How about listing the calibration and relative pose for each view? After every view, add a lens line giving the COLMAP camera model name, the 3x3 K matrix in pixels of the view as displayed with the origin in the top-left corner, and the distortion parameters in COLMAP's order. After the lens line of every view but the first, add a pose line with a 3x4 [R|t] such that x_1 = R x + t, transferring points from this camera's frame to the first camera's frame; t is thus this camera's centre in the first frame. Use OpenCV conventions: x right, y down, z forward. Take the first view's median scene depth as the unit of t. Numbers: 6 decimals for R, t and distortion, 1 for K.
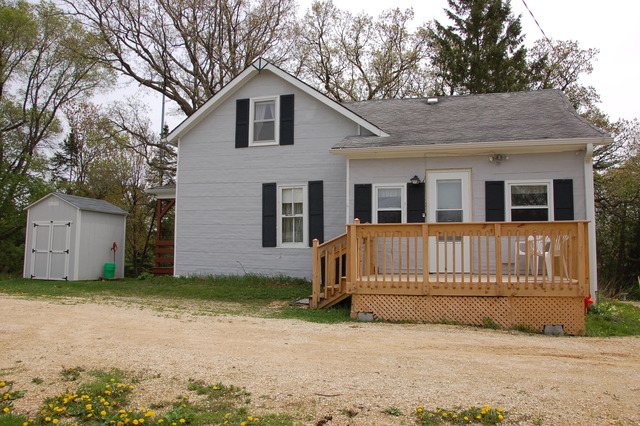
lens RADIAL K [[516.2, 0, 320.2], [0, 516.2, 211.4], [0, 0, 1]] dist [-0.073850, 0.012082]
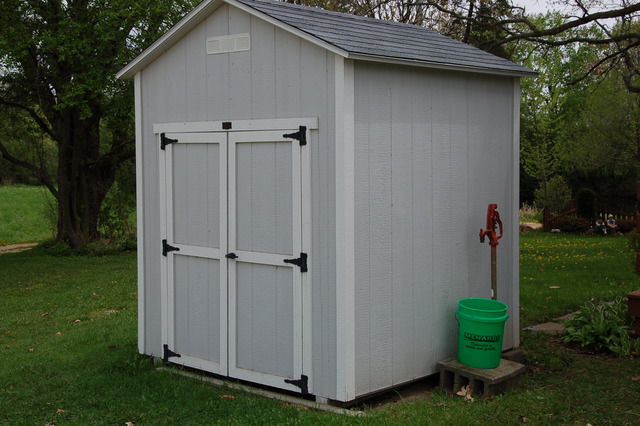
lens RADIAL K [[928.5, 0, 320.1], [0, 928.5, 212.9], [0, 0, 1]] dist [0.003355, 0.000000]
pose [[0.914398, 0.007248, -0.404752, -0.323614], [0.053961, 0.988735, 0.139610, 0.003638], [0.401205, -0.149500, 0.903706, 0.633632]]
